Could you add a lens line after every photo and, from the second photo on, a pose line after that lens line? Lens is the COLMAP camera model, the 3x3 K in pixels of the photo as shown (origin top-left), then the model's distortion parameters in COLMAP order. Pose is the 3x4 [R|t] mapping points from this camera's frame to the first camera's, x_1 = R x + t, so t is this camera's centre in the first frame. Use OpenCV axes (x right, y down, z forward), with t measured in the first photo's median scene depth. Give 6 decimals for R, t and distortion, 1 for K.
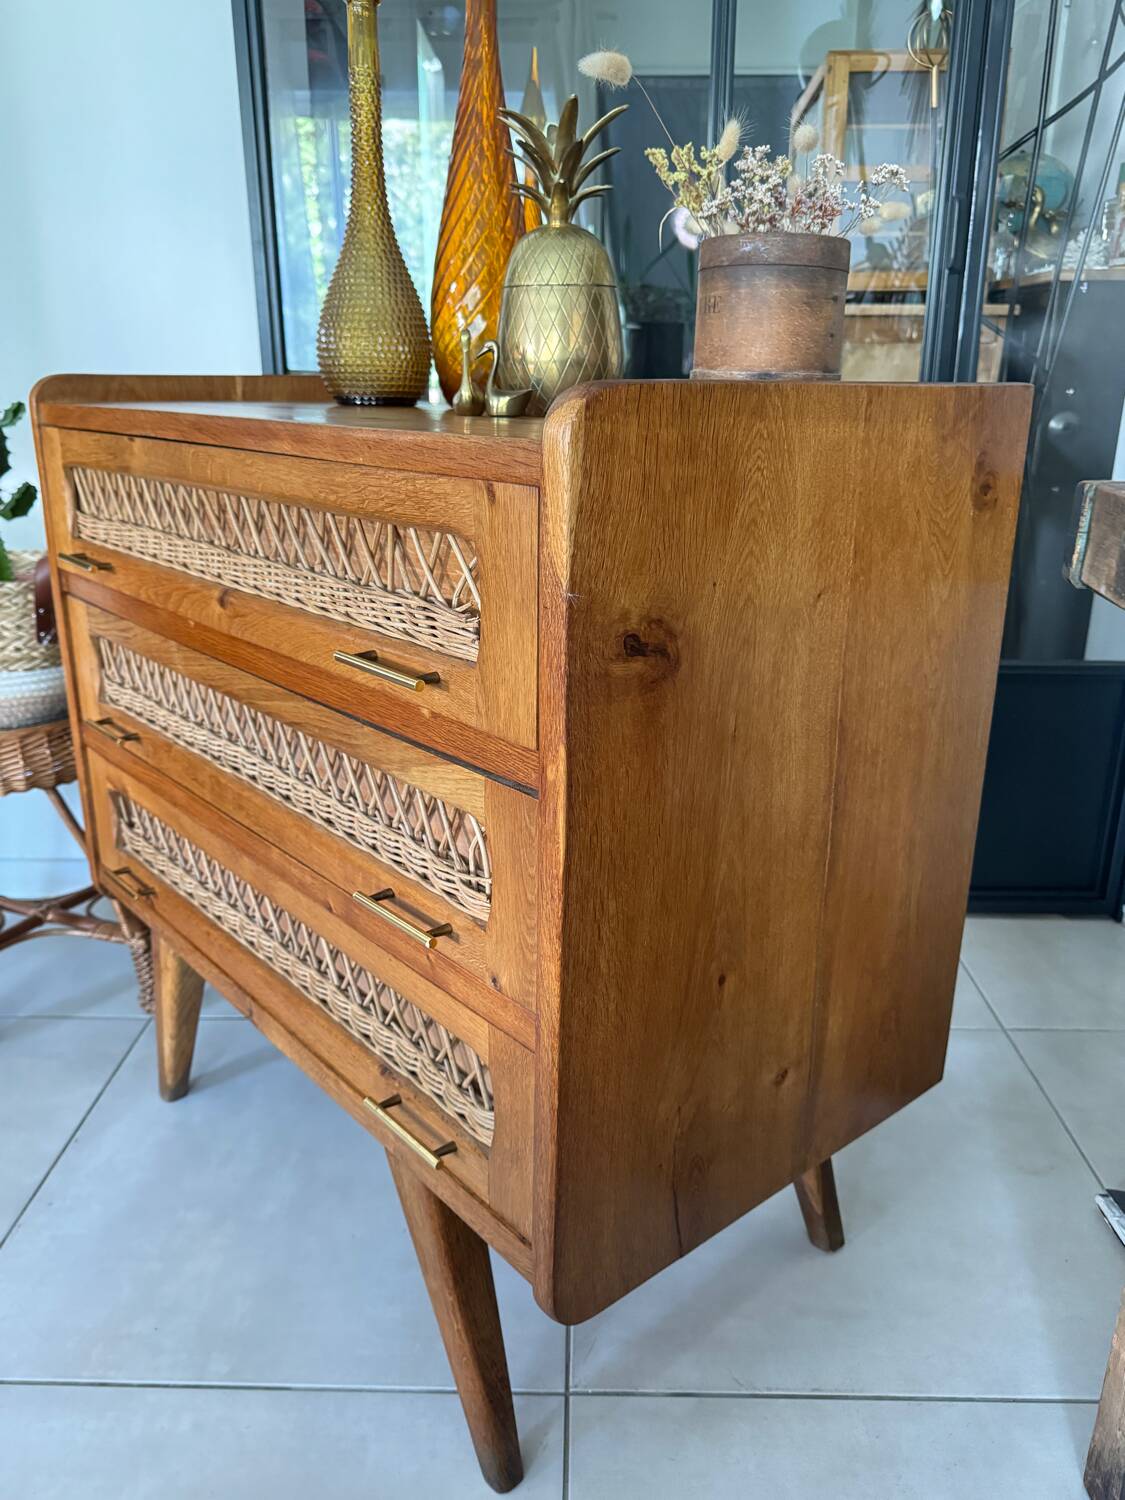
lens RADIAL K [[1114.4, 0, 560.4], [0, 1114.4, 749.0], [0, 0, 1]] dist [0.078387, -0.163021]
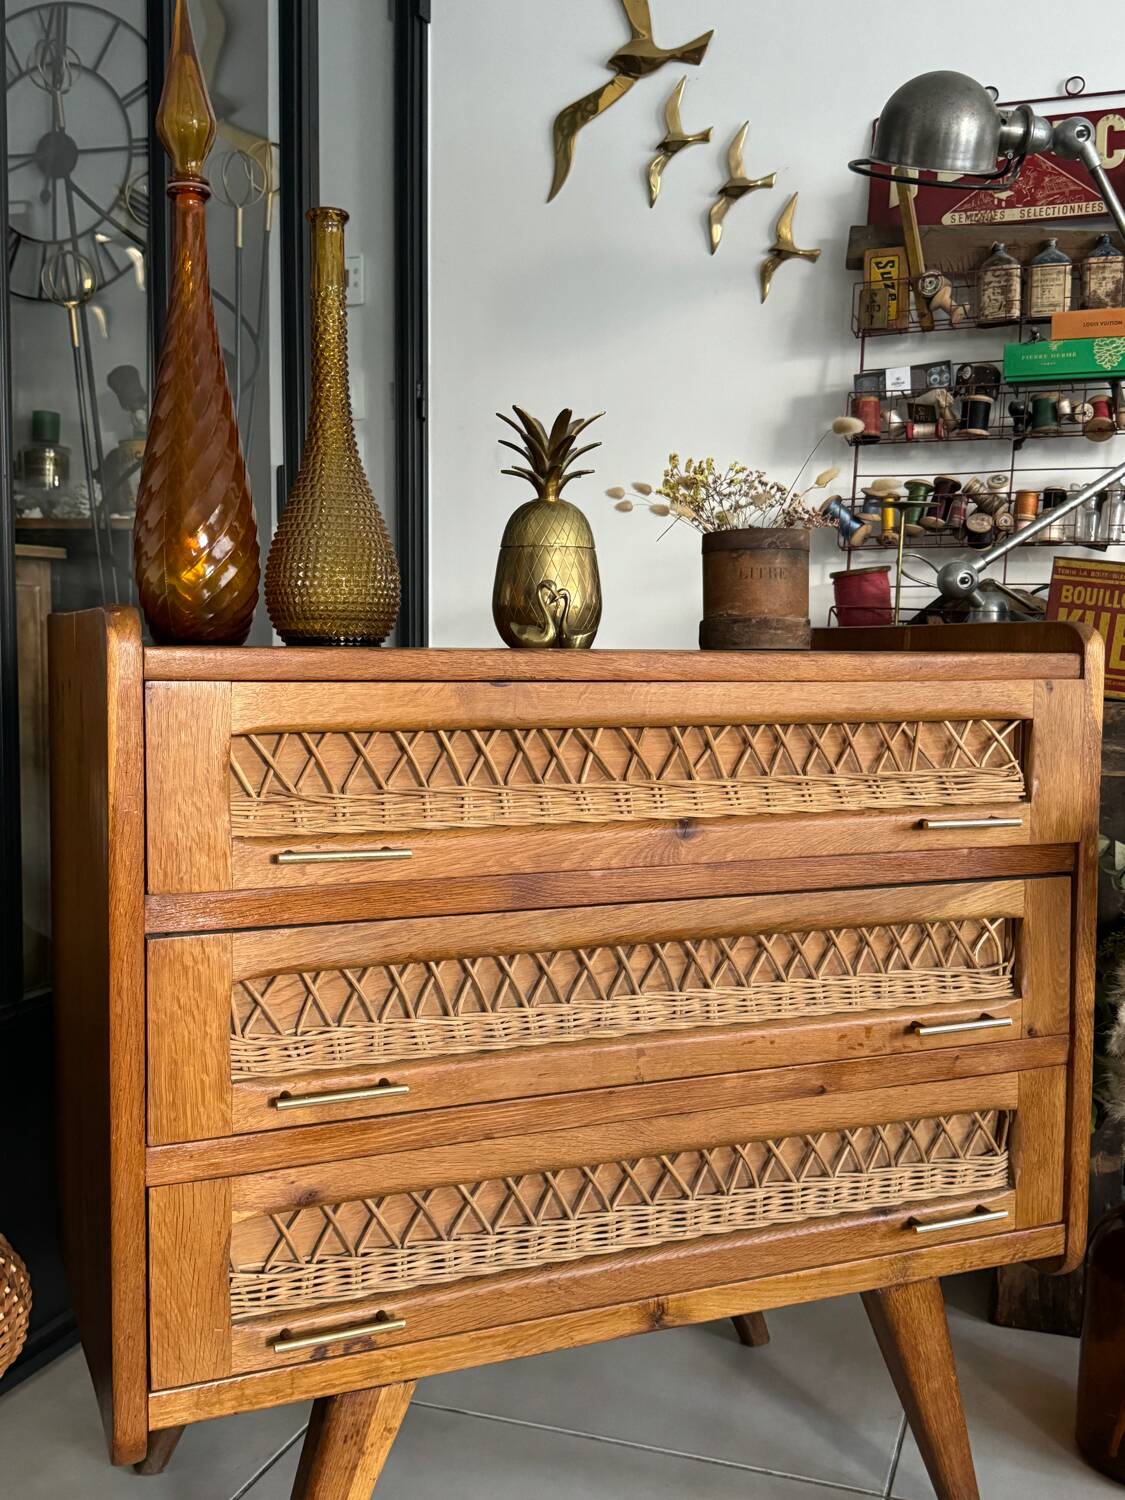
lens RADIAL K [[1510.1, 0, 571.3], [0, 1510.1, 762.6], [0, 0, 1]] dist [0.198276, -0.480130]
pose [[0.289763, -0.077116, 0.953987, -1.579564], [0.297667, 0.954578, -0.013250, -0.199848], [-0.909633, 0.287810, 0.299556, 0.665352]]
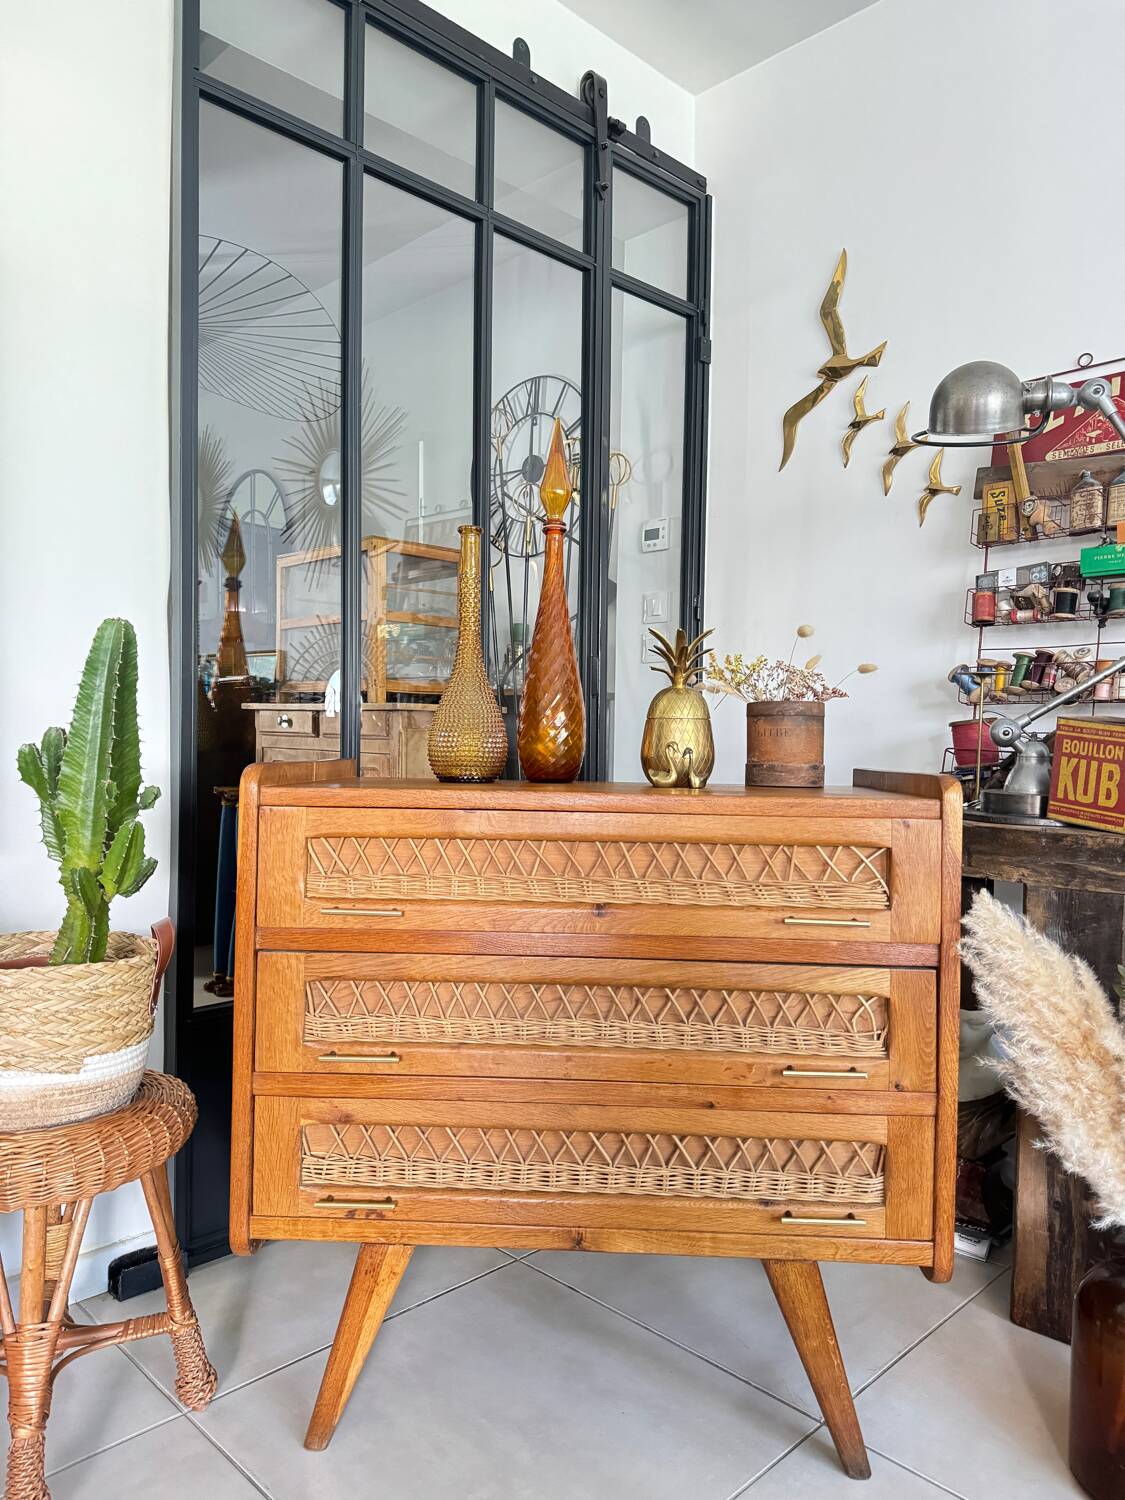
lens RADIAL K [[1042.3, 0, 565.7], [0, 1042.3, 754.4], [0, 0, 1]] dist [0.163587, -0.337252]
pose [[0.690401, -0.002428, 0.723422, -1.318872], [0.218932, 0.953803, -0.205738, -0.055245], [-0.689503, 0.300422, 0.659039, 0.052336]]
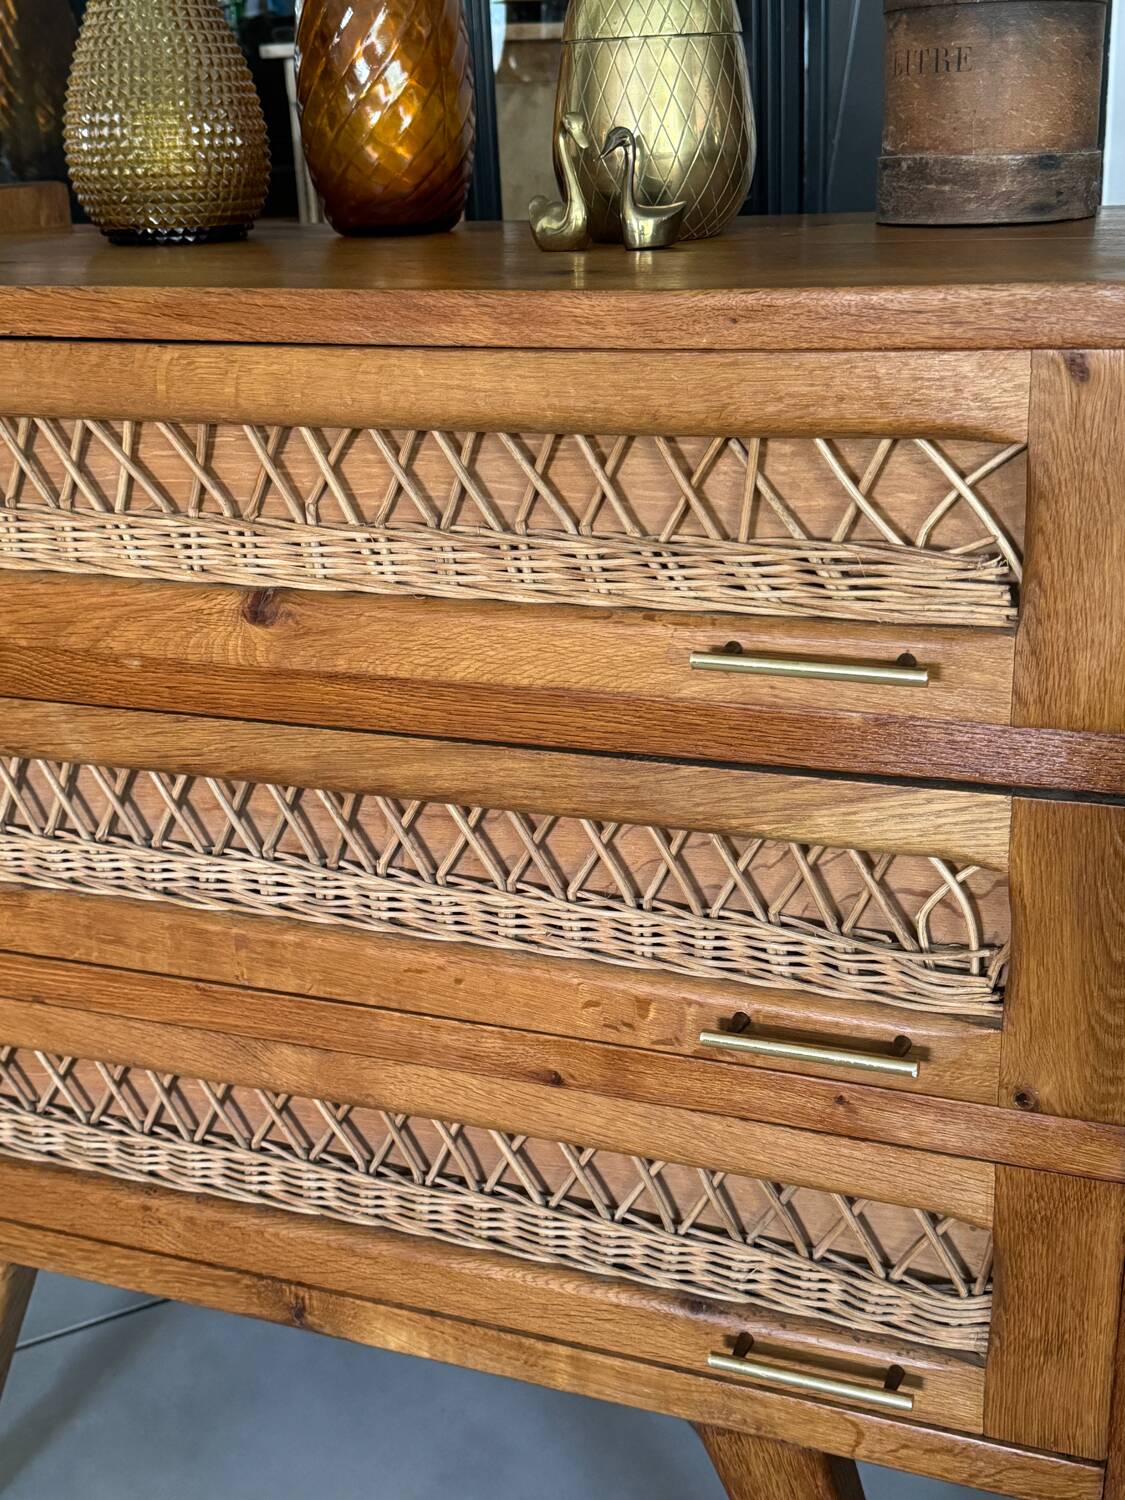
lens RADIAL K [[1761.3, 0, 565.3], [0, 1761.3, 756.5], [0, 0, 1]] dist [0.197304, -0.488998]
pose [[0.883767, -0.199883, 0.423088, -0.552871], [0.192120, 0.979448, 0.061419, -0.084529], [-0.426669, 0.027003, 0.904005, 0.117022]]
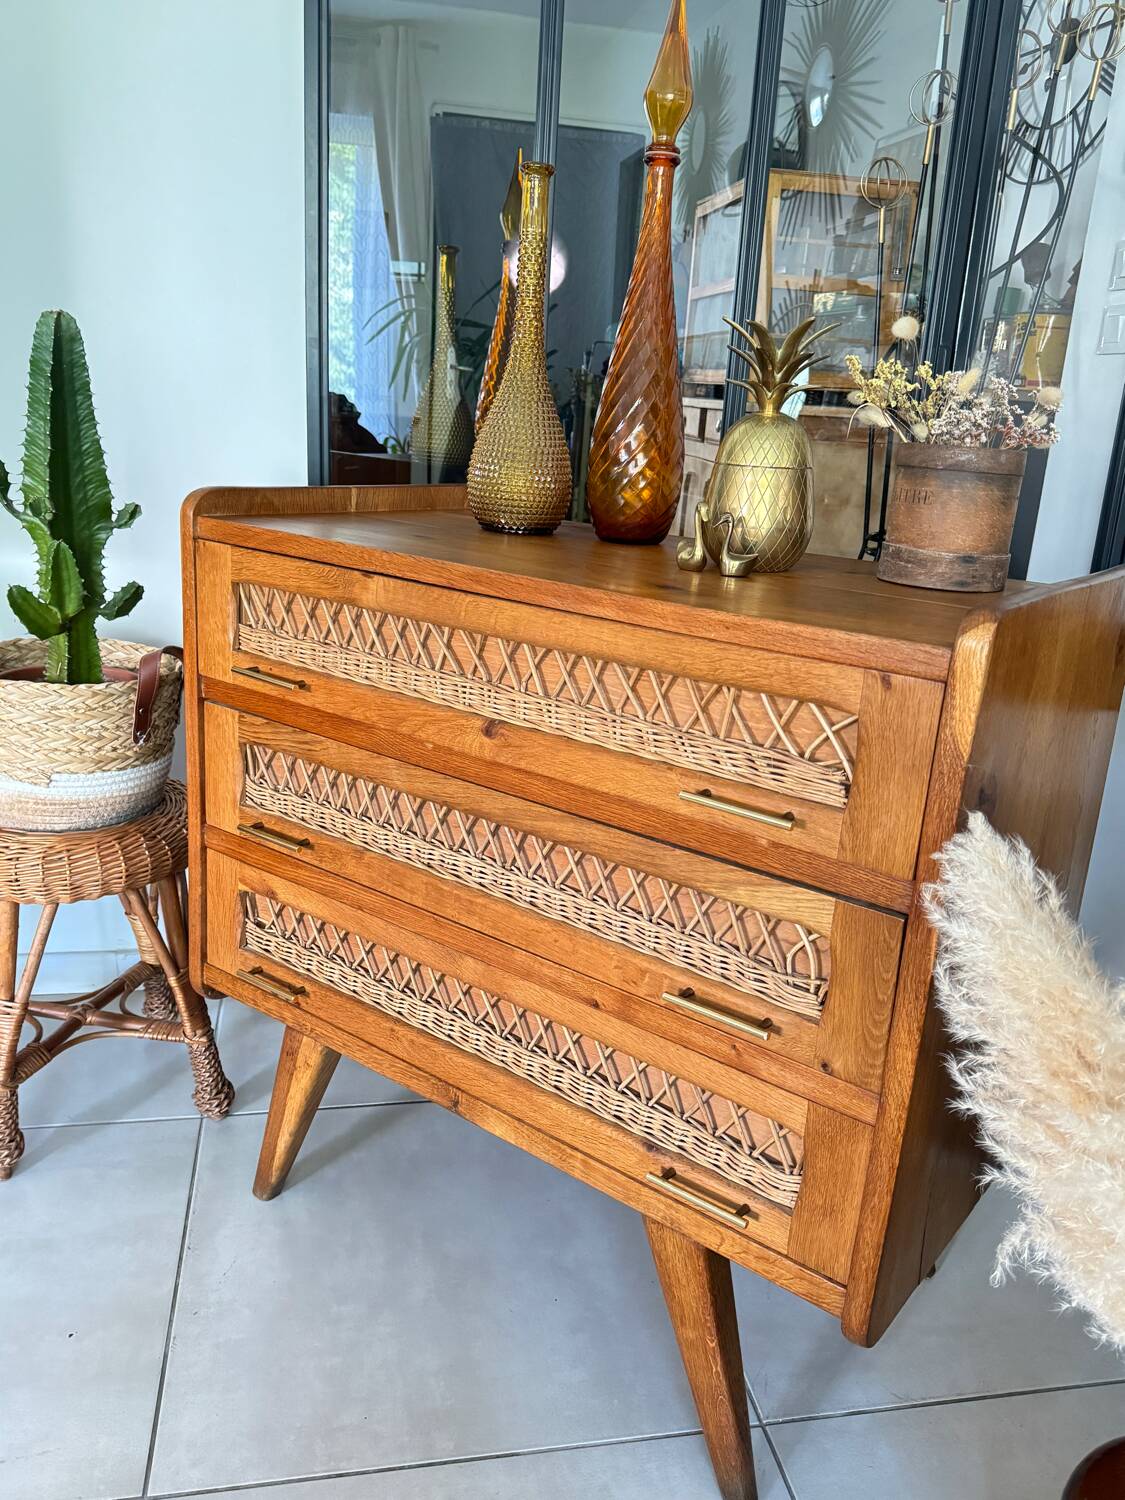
lens RADIAL K [[1172.9, 0, 564.4], [0, 1172.9, 753.0], [0, 0, 1]] dist [0.183611, -0.383917]
pose [[0.974798, -0.005658, 0.223016, -0.483099], [0.011708, 0.999598, -0.025815, -0.078197], [-0.222781, 0.027775, 0.974473, -0.157245]]
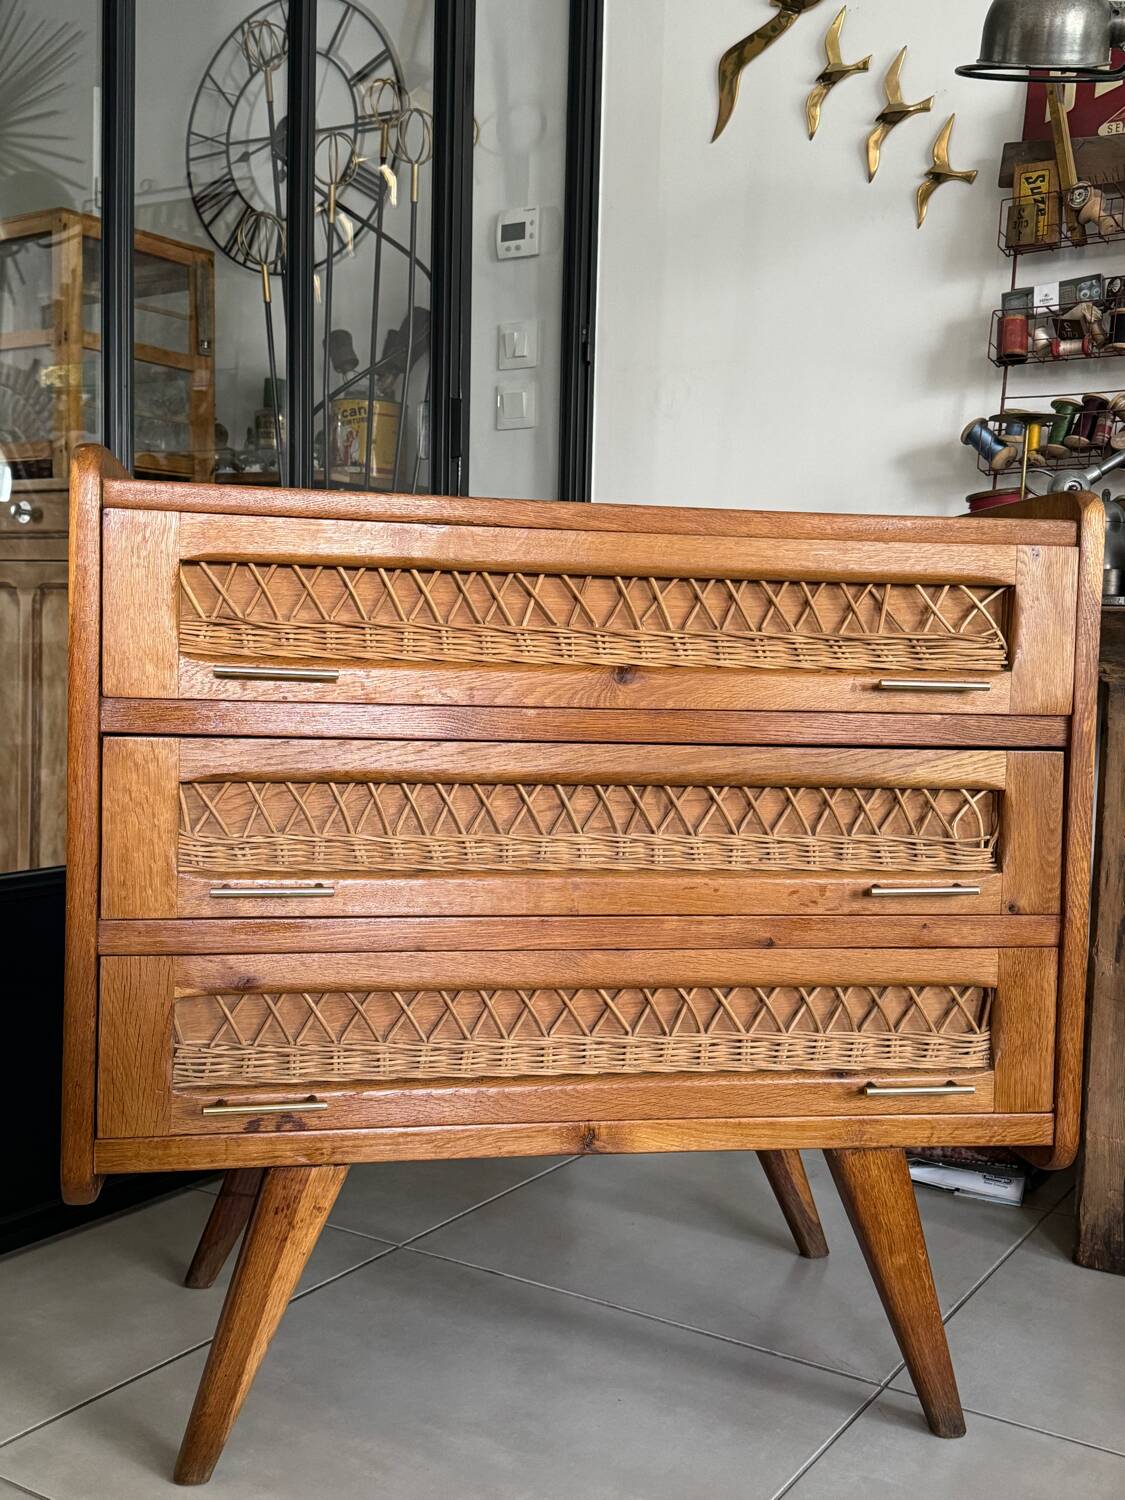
lens RADIAL K [[1553.0, 0, 562.8], [0, 1553.0, 758.2], [0, 0, 1]] dist [0.185168, -0.419616]
pose [[0.509557, -0.042566, 0.859383, -1.542600], [0.252417, 0.962227, -0.102006, 0.071006], [-0.822580, 0.268901, 0.501054, 0.345022]]
